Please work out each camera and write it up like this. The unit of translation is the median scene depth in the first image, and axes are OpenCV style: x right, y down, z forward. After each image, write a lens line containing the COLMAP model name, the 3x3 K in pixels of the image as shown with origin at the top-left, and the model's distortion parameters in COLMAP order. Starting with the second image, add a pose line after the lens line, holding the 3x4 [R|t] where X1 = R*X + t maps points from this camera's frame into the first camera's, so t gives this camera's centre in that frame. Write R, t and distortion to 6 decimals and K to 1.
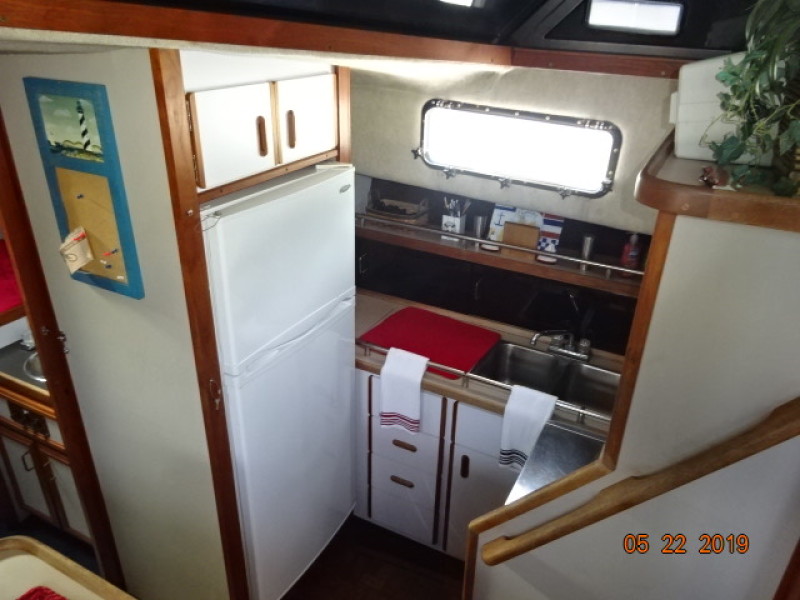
lens RADIAL K [[596.5, 0, 400.0], [0, 596.5, 300.0], [0, 0, 1]] dist [0.009832, -0.000551]
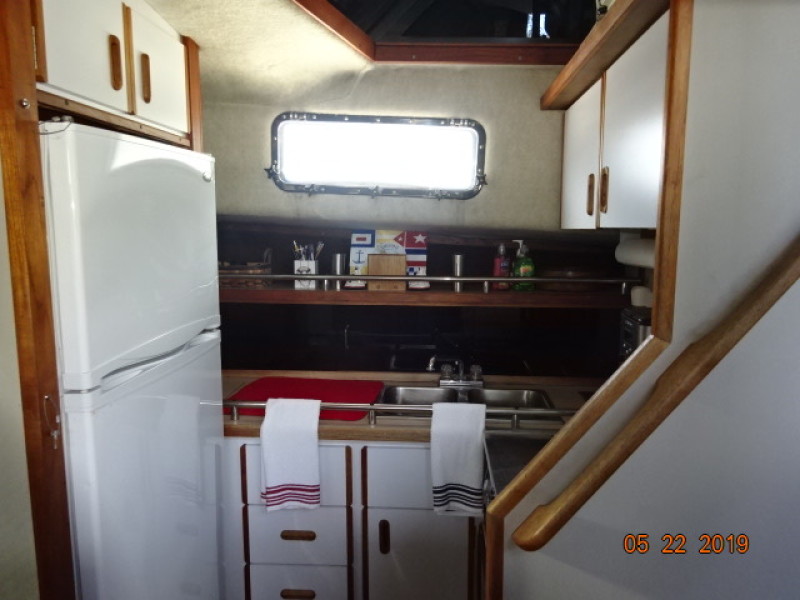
lens RADIAL K [[592.1, 0, 404.8], [0, 592.1, 303.6], [0, 0, 1]] dist [-0.032986, 0.000484]
pose [[0.907919, -0.077550, 0.411909, -0.168124], [0.200793, 0.943103, -0.265025, 0.212290], [-0.367920, 0.323330, 0.871833, 0.233863]]
